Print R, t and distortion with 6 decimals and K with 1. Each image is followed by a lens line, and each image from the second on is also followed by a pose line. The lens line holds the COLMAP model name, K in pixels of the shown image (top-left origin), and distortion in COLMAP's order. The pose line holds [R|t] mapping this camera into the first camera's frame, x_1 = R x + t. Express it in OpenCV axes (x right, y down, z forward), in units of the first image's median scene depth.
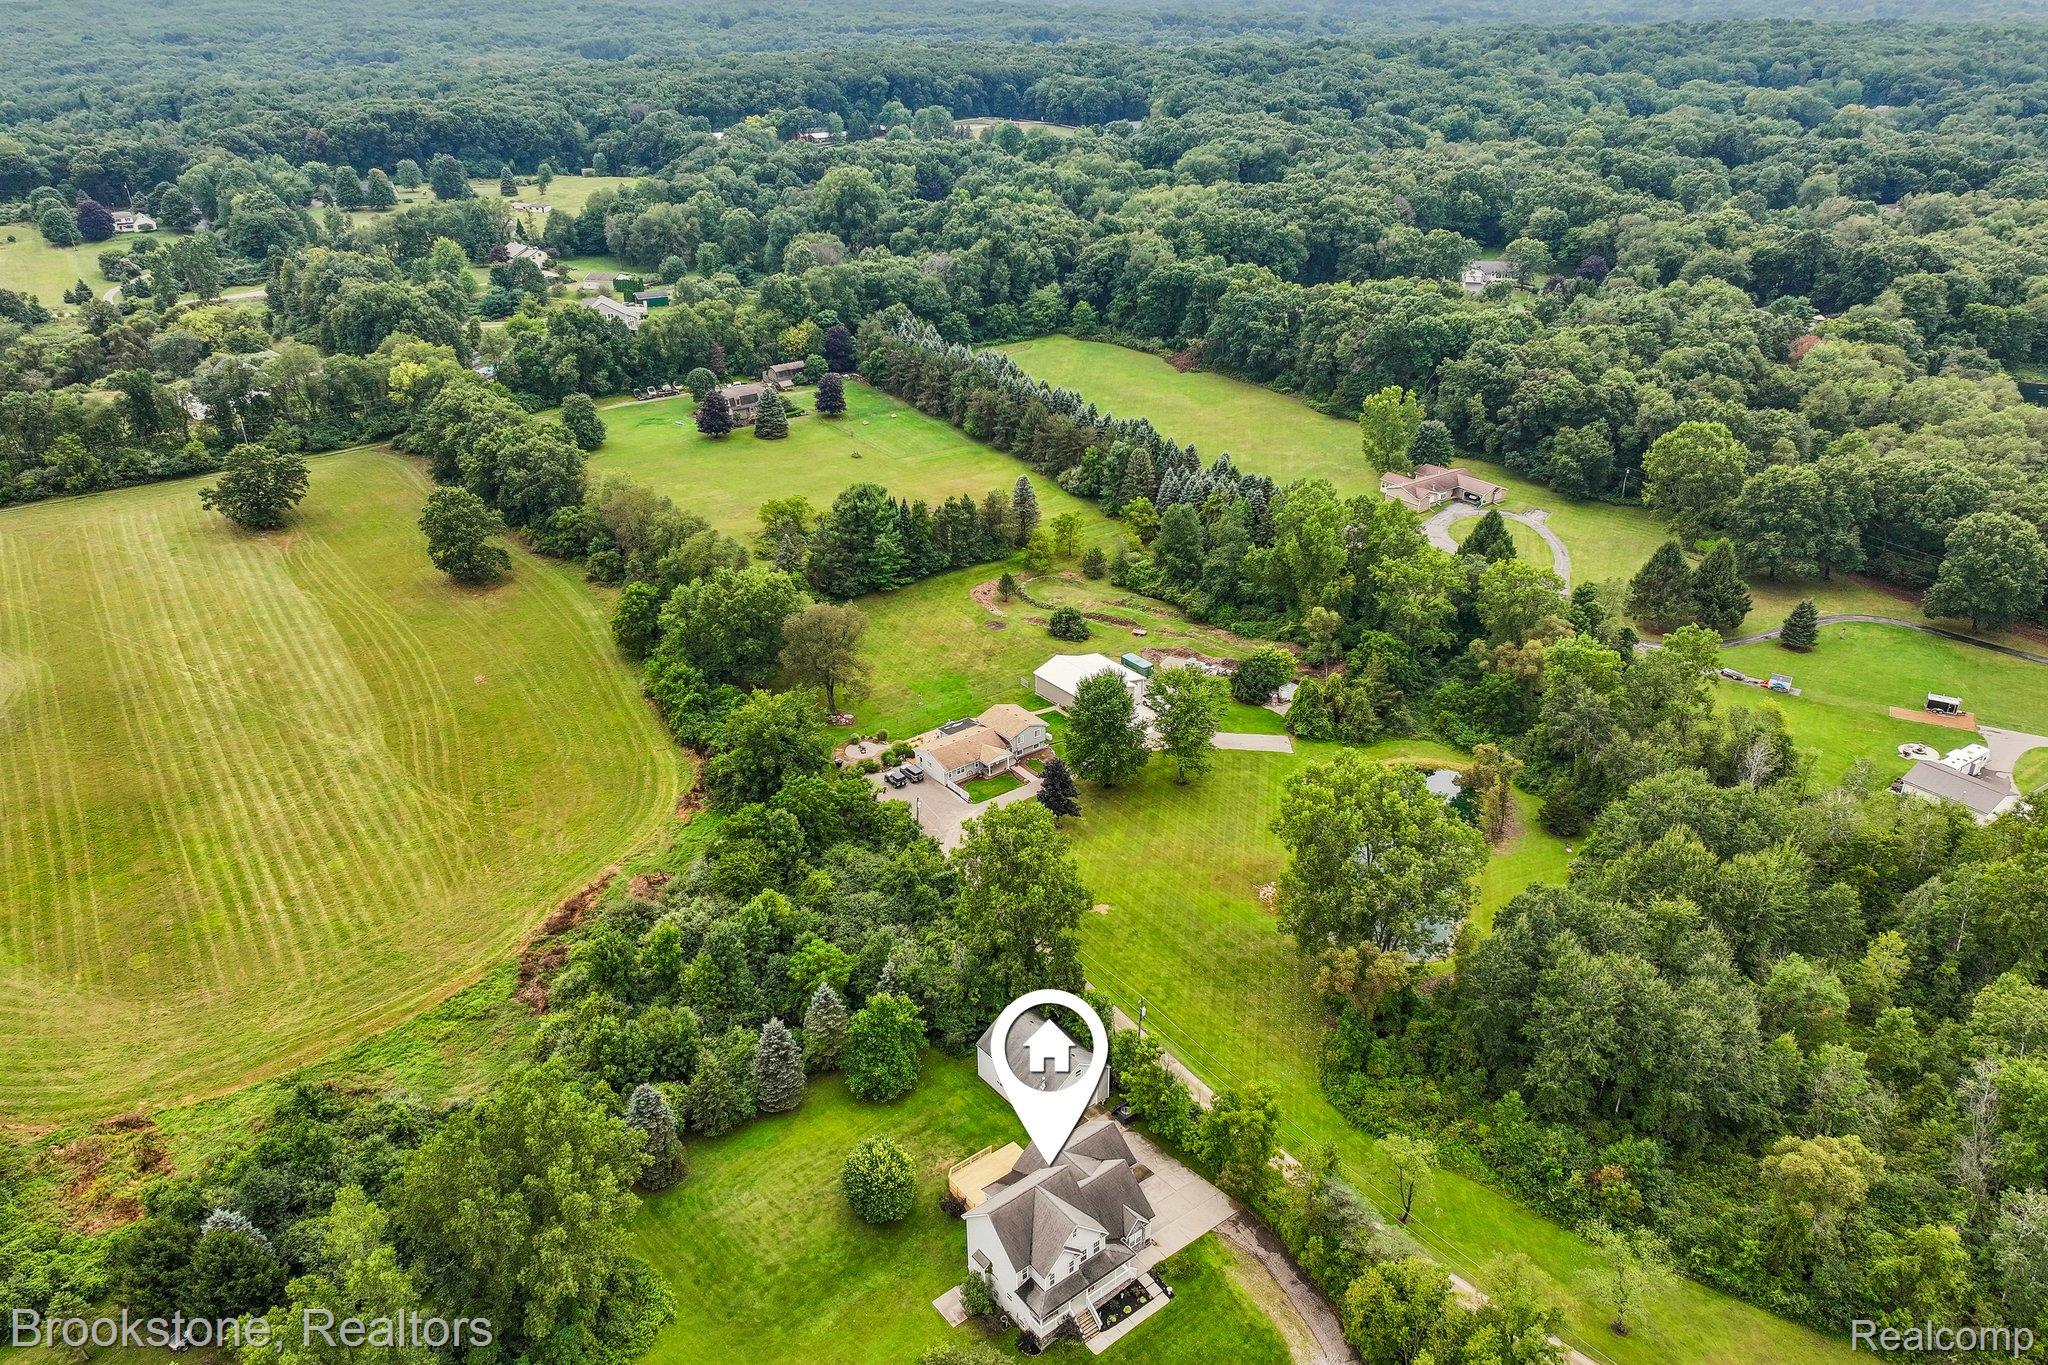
lens RADIAL K [[1446.4, 0, 1032.1], [0, 1446.4, 675.0], [0, 0, 1]] dist [0.005776, 0.001750]
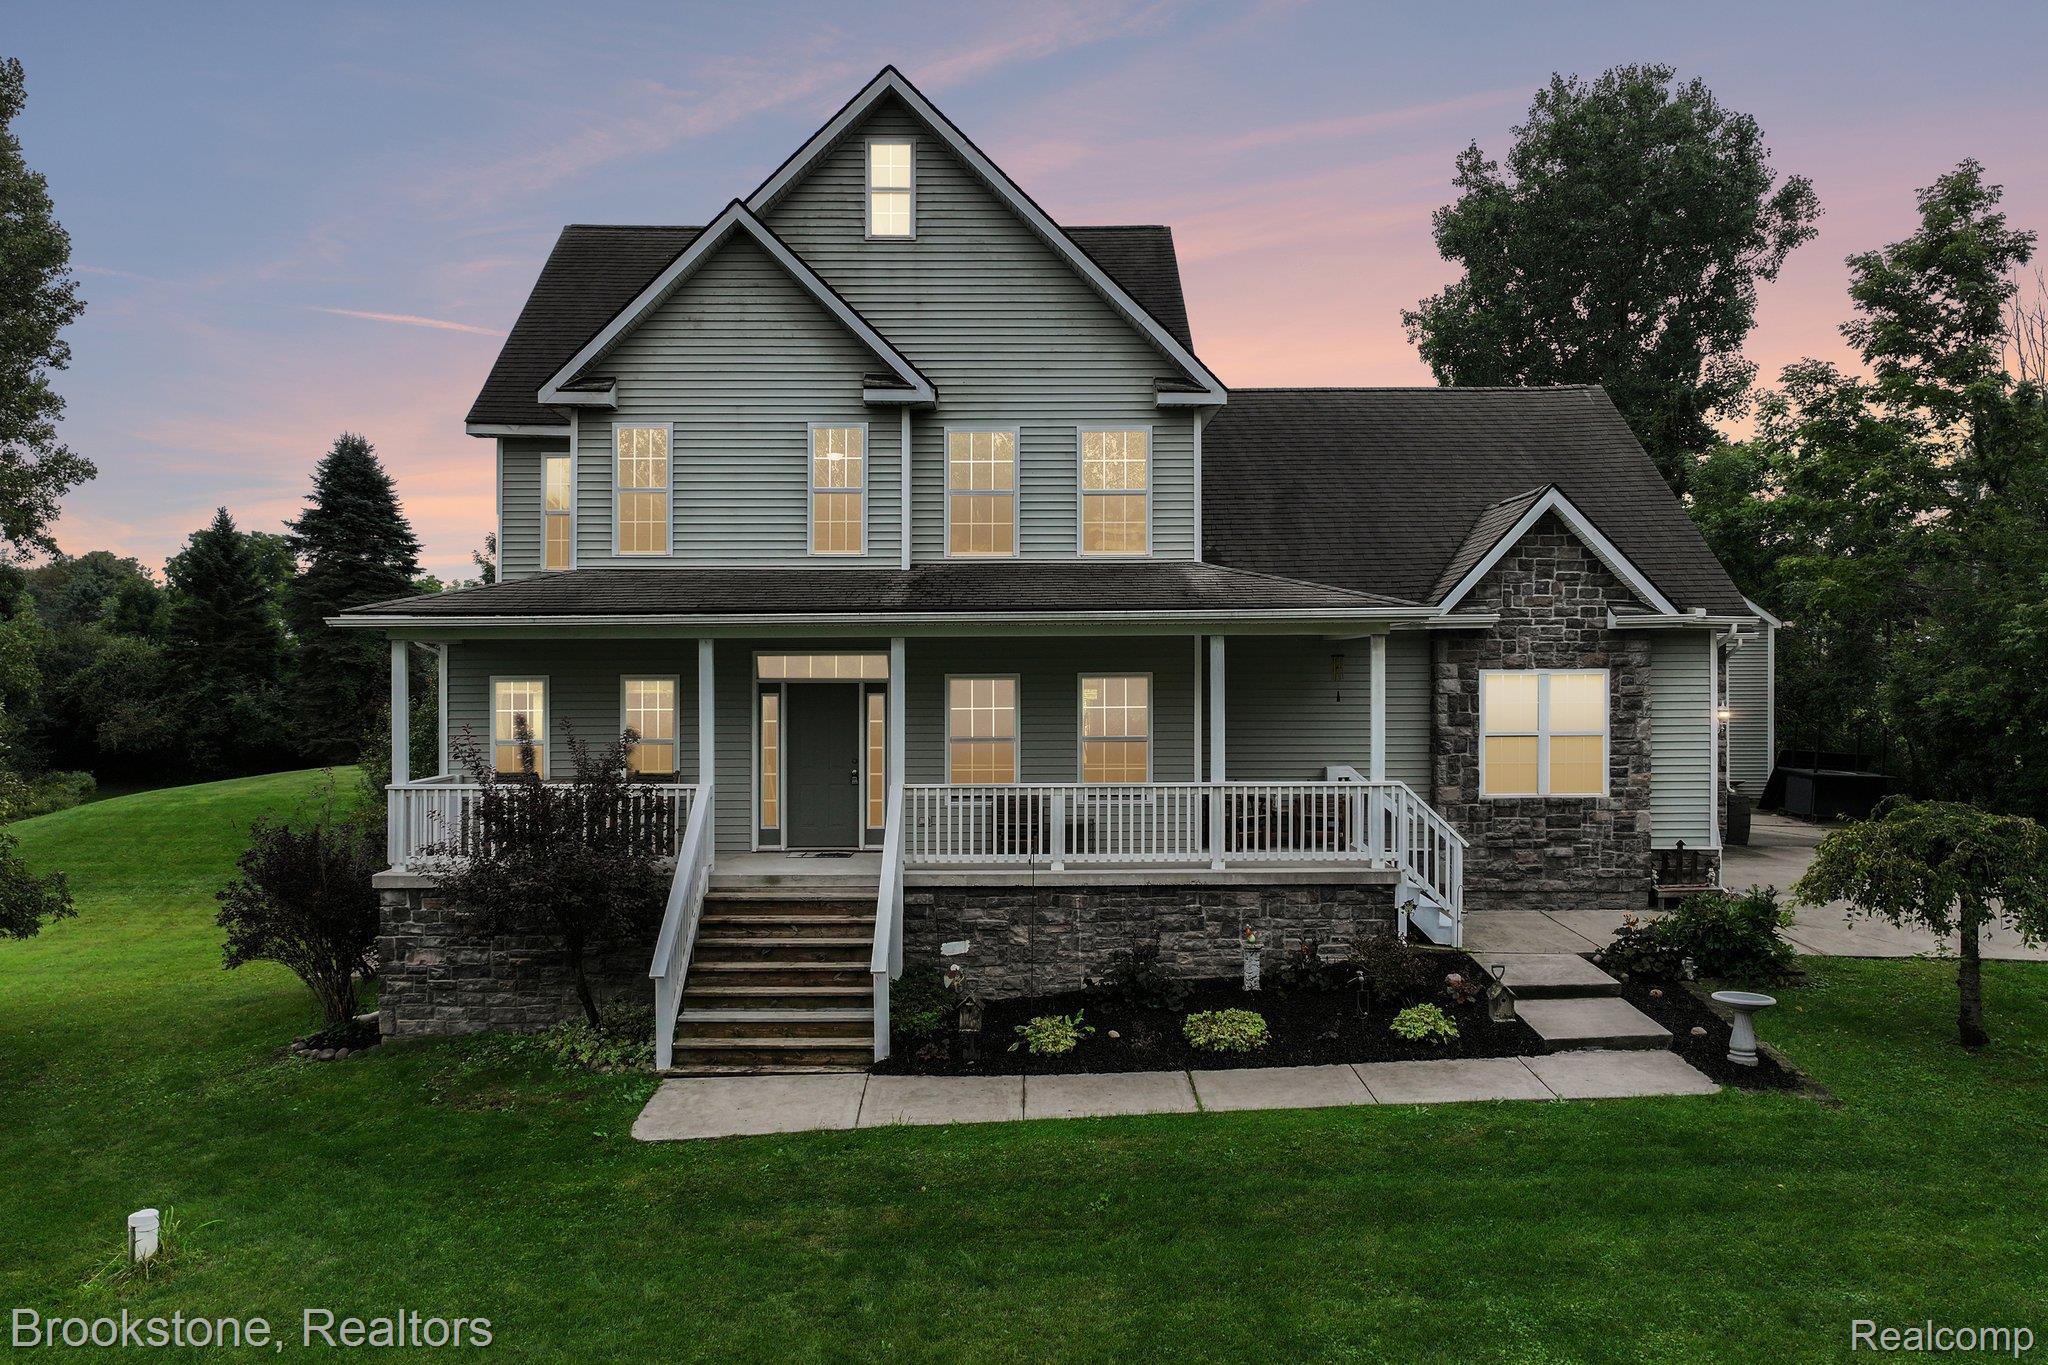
lens RADIAL K [[1451.8, 0, 1015.9], [0, 1451.8, 684.9], [0, 0, 1]] dist [0.003177, 0.011308]
pose [[0.788735, 0.004952, -0.614713, 0.114022], [-0.272597, 0.899093, -0.342525, 0.445972], [0.550988, 0.437730, 0.710496, 0.890480]]
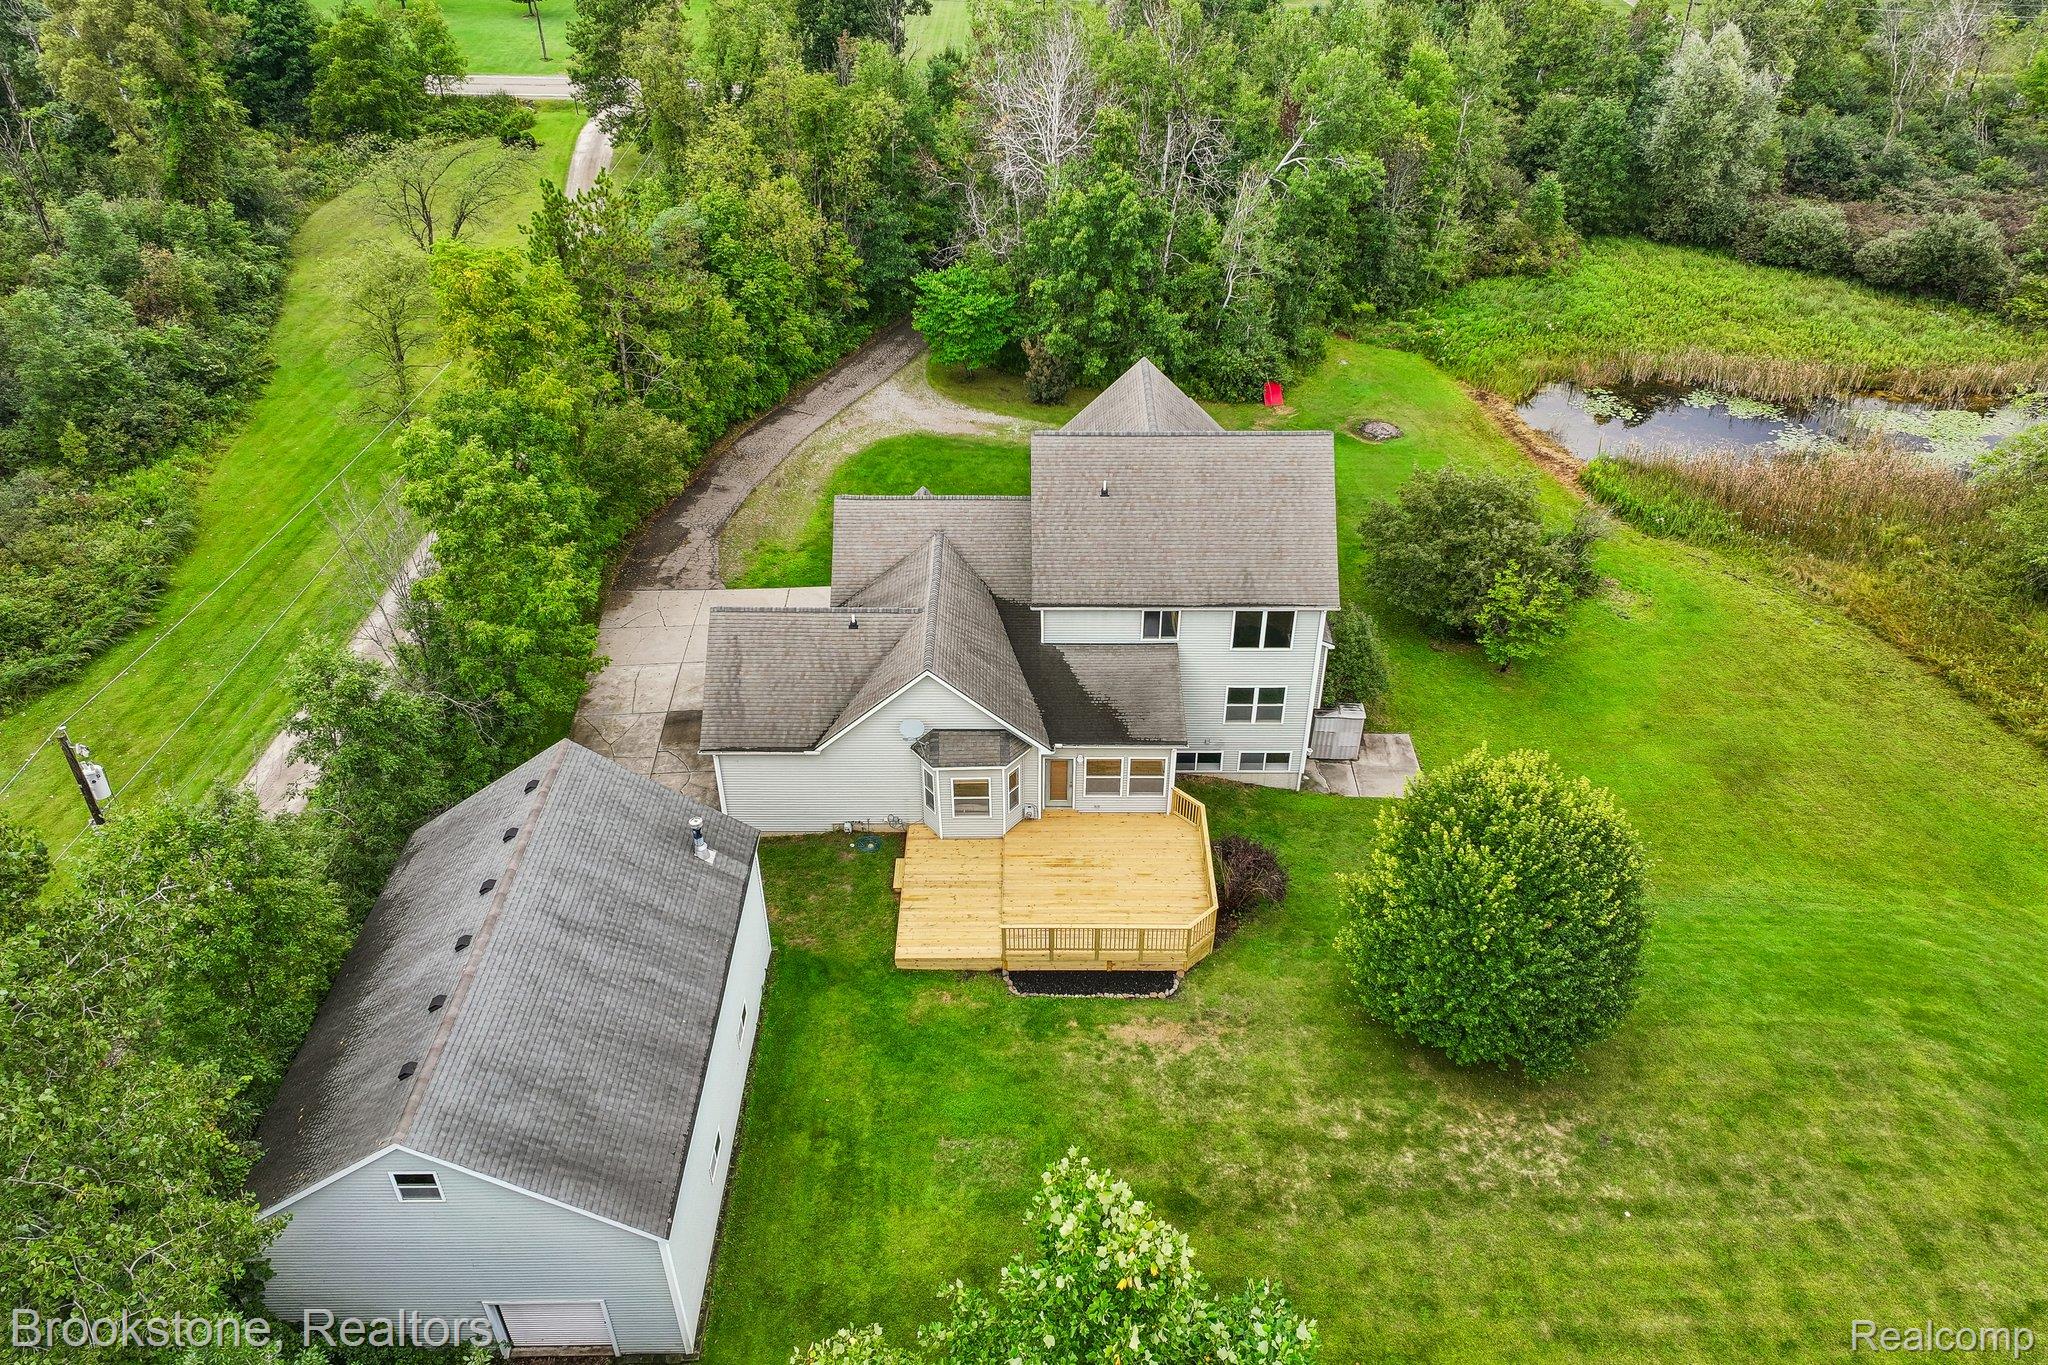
lens RADIAL K [[1446.4, 0, 1032.1], [0, 1446.4, 675.0], [0, 0, 1]] dist [0.005776, 0.001750]
pose [[-0.782822, -0.349626, 0.514734, -0.165625], [0.278869, 0.542368, 0.792508, 0.104095], [-0.556257, 0.763936, -0.327077, 1.146402]]
